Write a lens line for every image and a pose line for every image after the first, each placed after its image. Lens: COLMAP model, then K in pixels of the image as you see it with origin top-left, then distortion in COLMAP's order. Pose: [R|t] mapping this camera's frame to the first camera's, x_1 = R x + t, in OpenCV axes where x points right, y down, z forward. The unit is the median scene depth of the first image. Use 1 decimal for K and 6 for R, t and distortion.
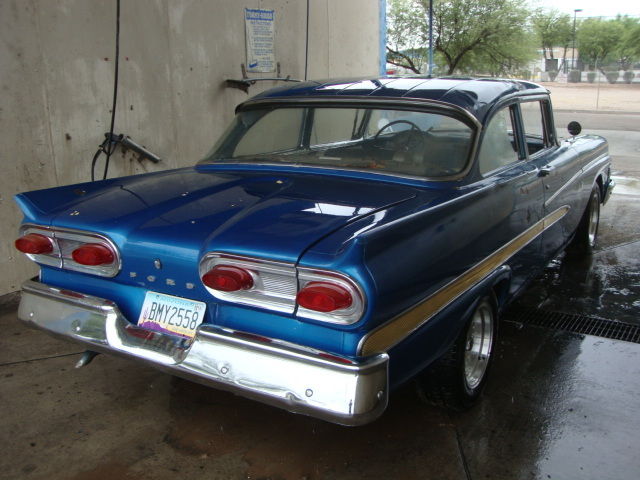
lens RADIAL K [[666.5, 0, 320.0], [0, 666.5, 240.0], [0, 0, 1]] dist [-0.183169, 0.228458]
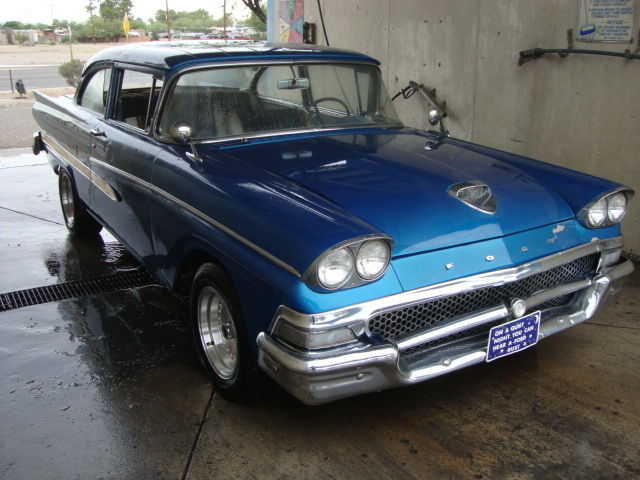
lens RADIAL K [[663.1, 0, 318.7], [0, 663.1, 243.1], [0, 0, 1]] dist [-0.170617, 0.195366]
pose [[-0.435472, 0.300196, -0.848674, 0.899076], [-0.213845, 0.881275, 0.421455, -0.375478], [0.874434, 0.365016, -0.319575, 1.338324]]
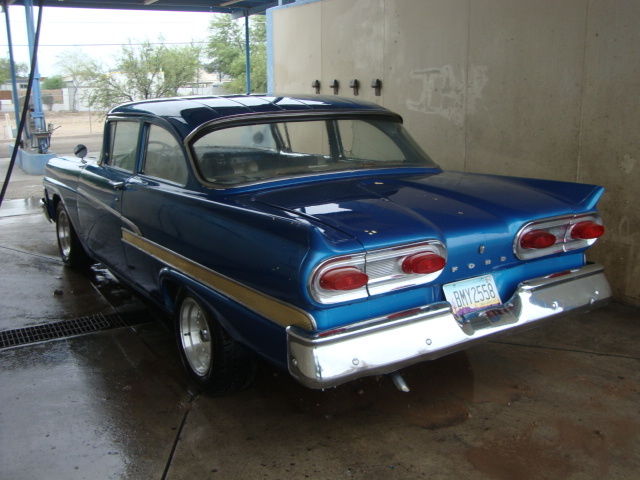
lens RADIAL K [[666.5, 0, 320.0], [0, 666.5, 240.0], [0, 0, 1]] dist [-0.183169, 0.228458]
pose [[0.442023, -0.182339, 0.878275, -0.670565], [0.223625, 0.970607, 0.088961, -0.070291], [-0.868681, 0.157082, 0.469807, 0.343464]]
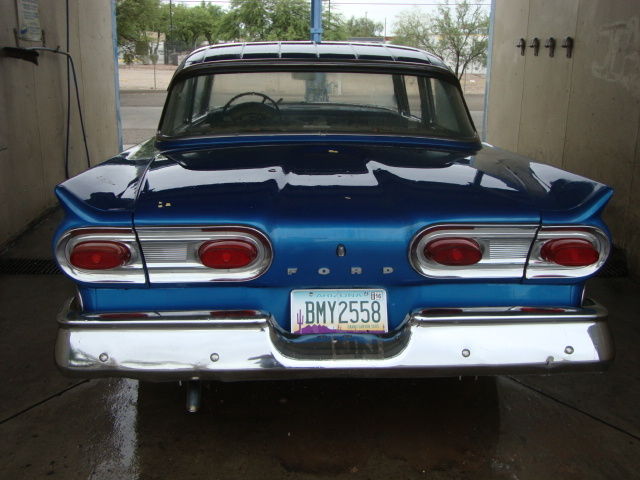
lens RADIAL K [[666.5, 0, 320.0], [0, 666.5, 240.0], [0, 0, 1]] dist [-0.183169, 0.228458]
pose [[0.821337, -0.123966, 0.556811, -0.353773], [0.111152, 0.992171, 0.056935, -0.013125], [-0.559510, 0.015128, 0.828686, 0.162078]]
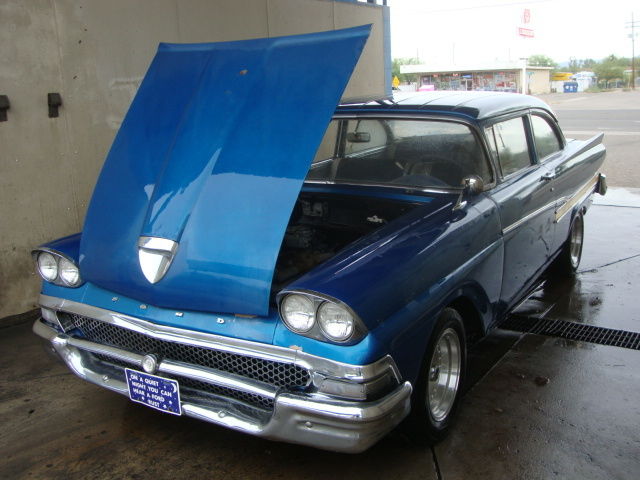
lens RADIAL K [[666.5, 0, 320.0], [0, 666.5, 240.0], [0, 0, 1]] dist [-0.183169, 0.228458]
pose [[-0.997267, 0.069774, 0.024301, 0.257917], [0.073146, 0.885986, 0.457907, -0.465948], [0.010420, 0.458433, -0.888668, 1.750926]]
